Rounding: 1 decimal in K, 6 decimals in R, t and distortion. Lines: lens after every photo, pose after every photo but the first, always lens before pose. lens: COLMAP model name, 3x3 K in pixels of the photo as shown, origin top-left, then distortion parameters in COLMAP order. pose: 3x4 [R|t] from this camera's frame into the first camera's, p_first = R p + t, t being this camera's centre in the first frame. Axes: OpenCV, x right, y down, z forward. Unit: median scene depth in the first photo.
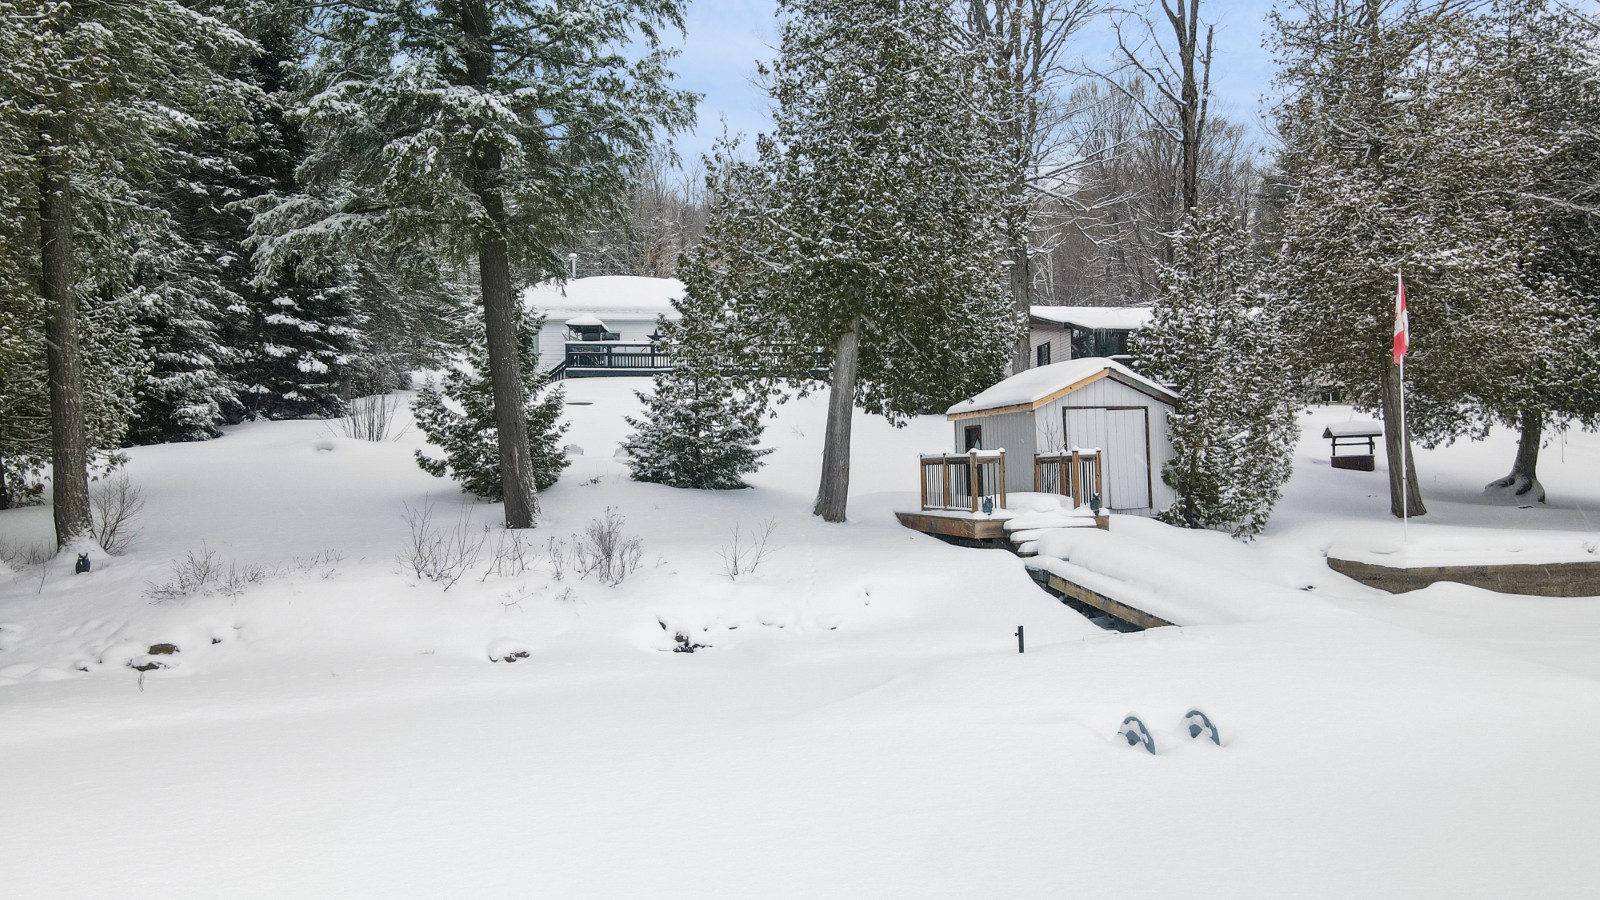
lens RADIAL K [[1212.6, 0, 800.0], [0, 1212.6, 450.0], [0, 0, 1]] dist [-0.030144, -0.001120]
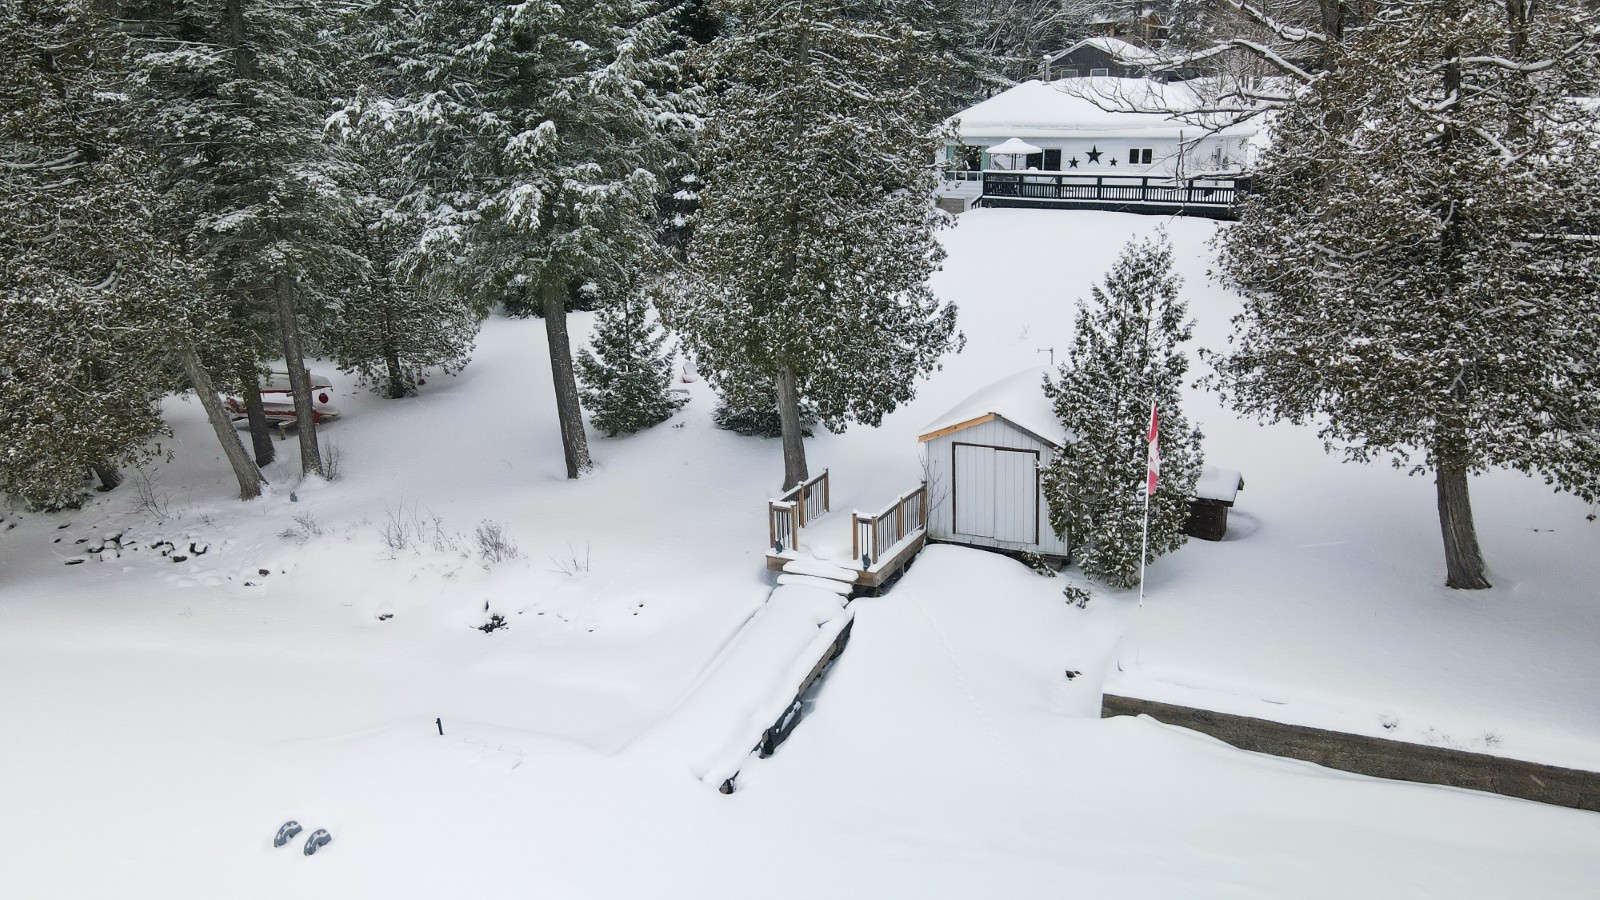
lens RADIAL K [[1212.6, 0, 800.0], [0, 1212.6, 450.0], [0, 0, 1]] dist [-0.030144, -0.001120]
pose [[0.757671, 0.183391, -0.626340, 0.798404], [0.020355, 0.952600, 0.303544, -0.363112], [0.652319, -0.242736, 0.718025, 0.123816]]
